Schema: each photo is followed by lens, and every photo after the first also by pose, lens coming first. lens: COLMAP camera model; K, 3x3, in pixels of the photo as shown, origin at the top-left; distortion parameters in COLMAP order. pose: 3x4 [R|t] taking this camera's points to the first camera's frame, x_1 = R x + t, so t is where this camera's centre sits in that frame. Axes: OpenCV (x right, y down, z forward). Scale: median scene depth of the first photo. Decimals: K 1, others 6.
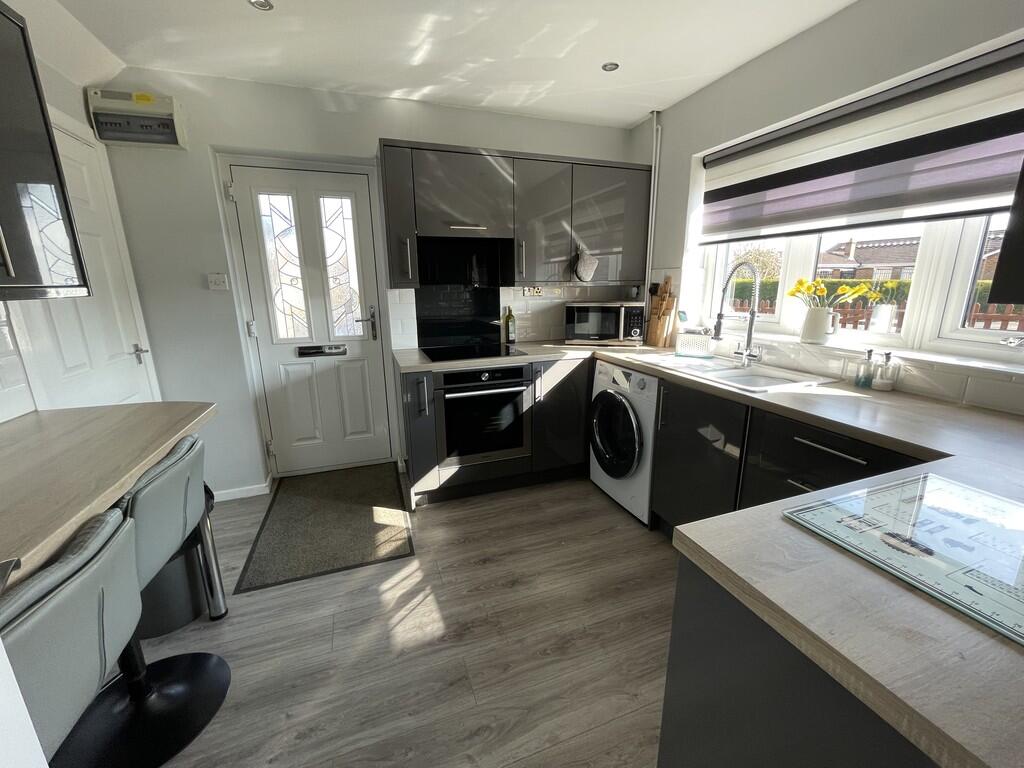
lens RADIAL K [[412.8, 0, 510.5], [0, 412.8, 382.8], [0, 0, 1]] dist [-0.000082, -0.000012]
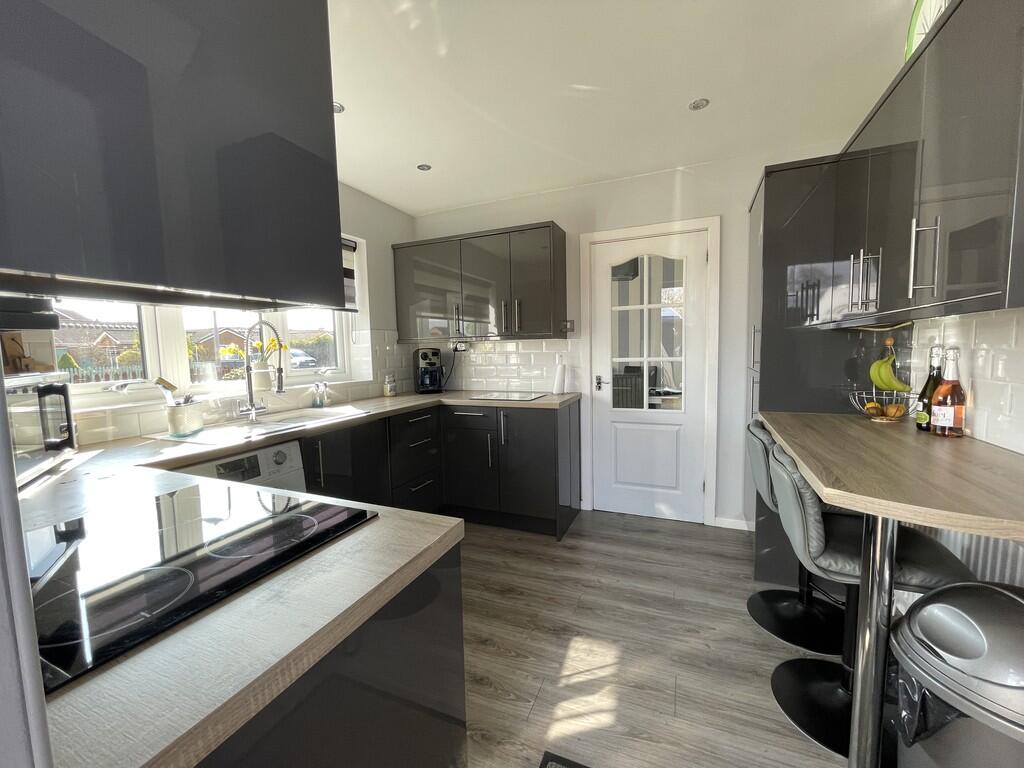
lens RADIAL K [[412.8, 0, 512.7], [0, 412.8, 382.8], [0, 0, 1]] dist [-0.000082, -0.000012]
pose [[-0.727972, -0.031423, 0.684886, -0.734182], [0.193374, 0.948981, 0.249080, -0.324743], [-0.657771, 0.313763, -0.684756, 1.565769]]
